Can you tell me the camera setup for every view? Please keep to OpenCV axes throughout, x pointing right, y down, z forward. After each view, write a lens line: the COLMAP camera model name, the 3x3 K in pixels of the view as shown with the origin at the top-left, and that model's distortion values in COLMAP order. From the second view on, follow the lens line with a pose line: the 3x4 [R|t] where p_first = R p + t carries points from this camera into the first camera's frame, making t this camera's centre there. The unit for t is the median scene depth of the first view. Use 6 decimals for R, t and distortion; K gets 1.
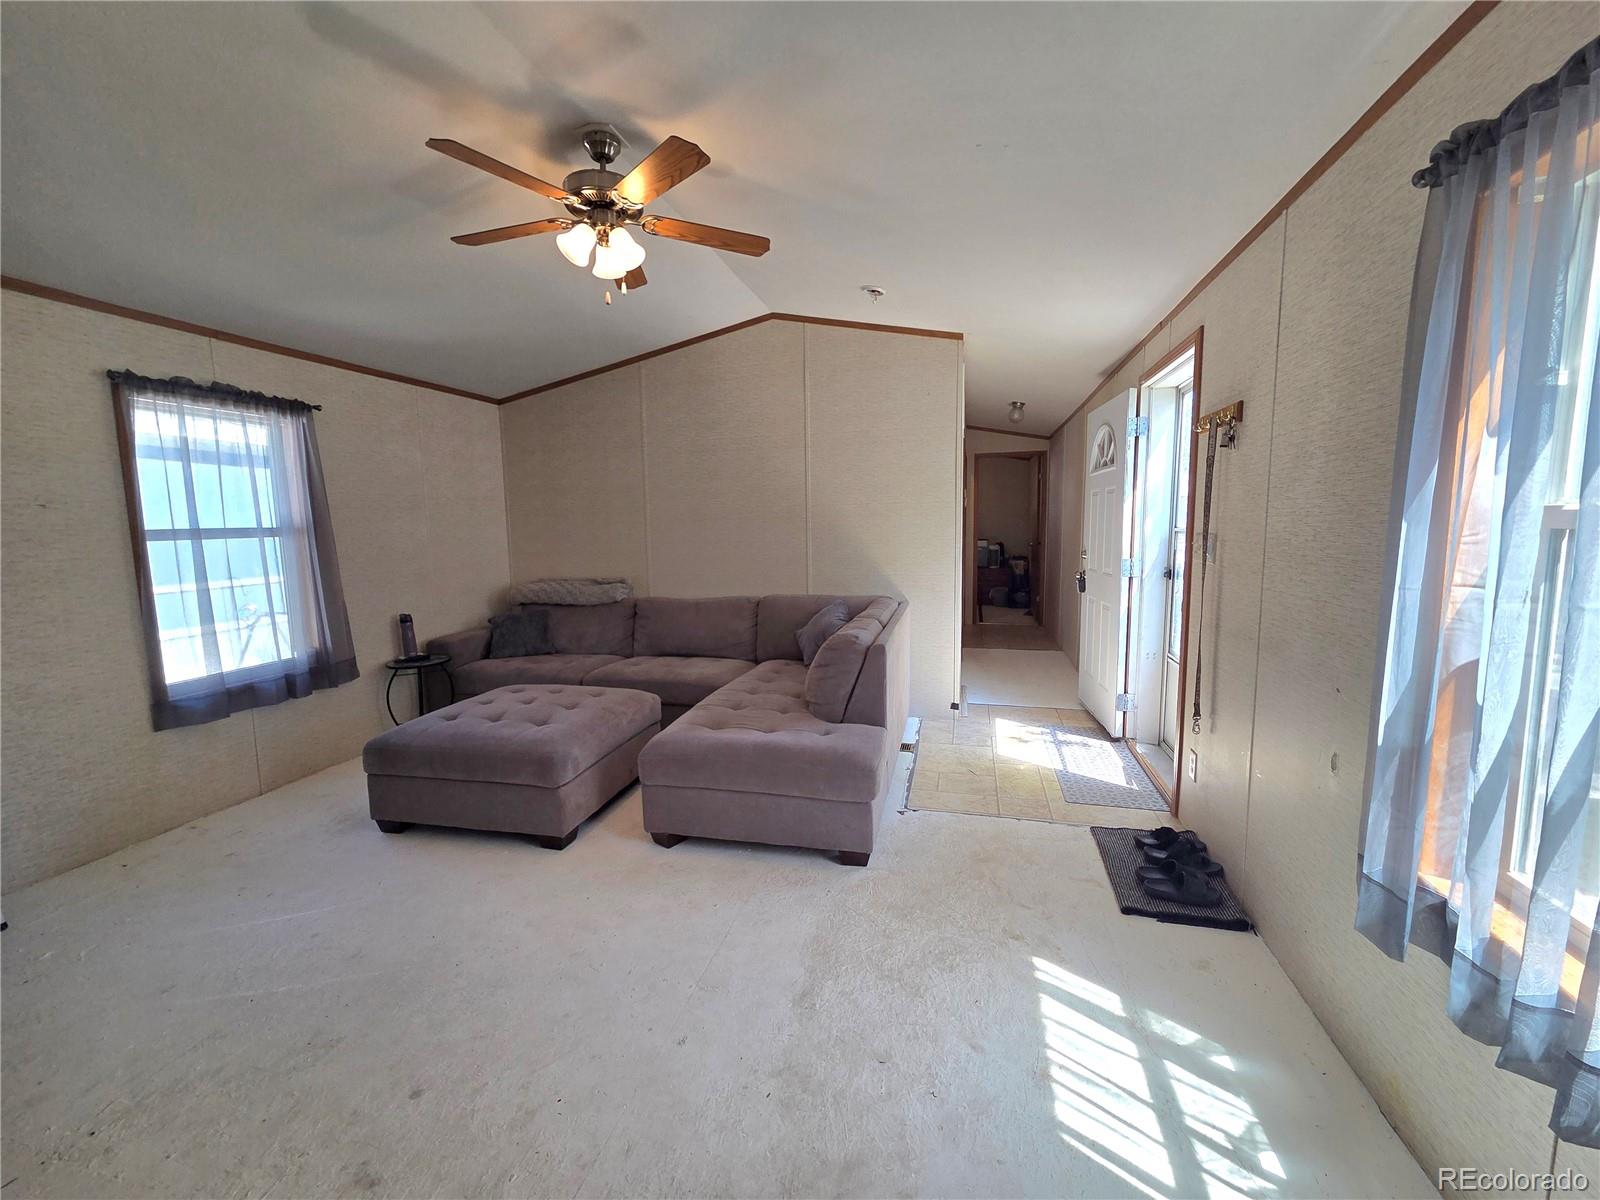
lens RADIAL K [[660.3, 0, 784.7], [0, 660.3, 597.5], [0, 0, 1]] dist [-0.000395, 0.001038]
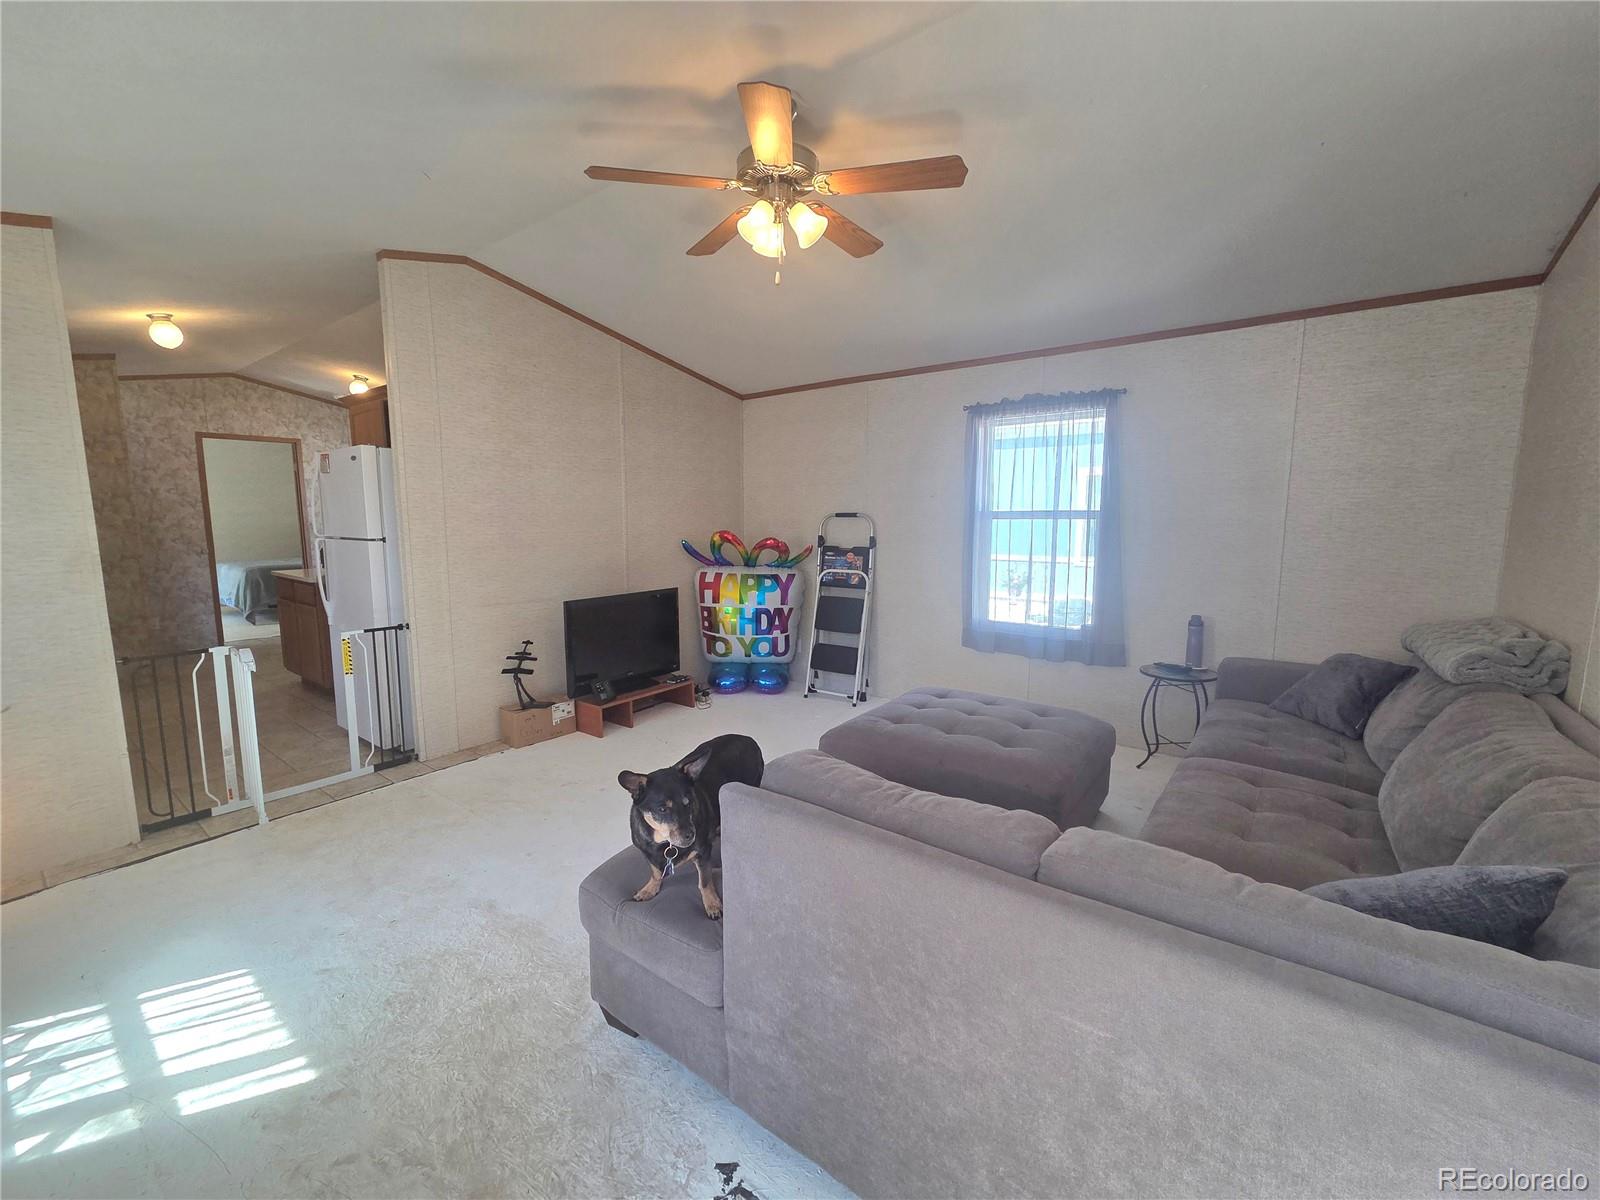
lens RADIAL K [[660.3, 0, 790.0], [0, 660.3, 595.4], [0, 0, 1]] dist [-0.000395, 0.001038]
pose [[-0.381609, 0.151316, -0.911854, 0.443672], [-0.098087, 0.974310, 0.202729, -0.145036], [0.919105, 0.166805, -0.356963, 0.963880]]
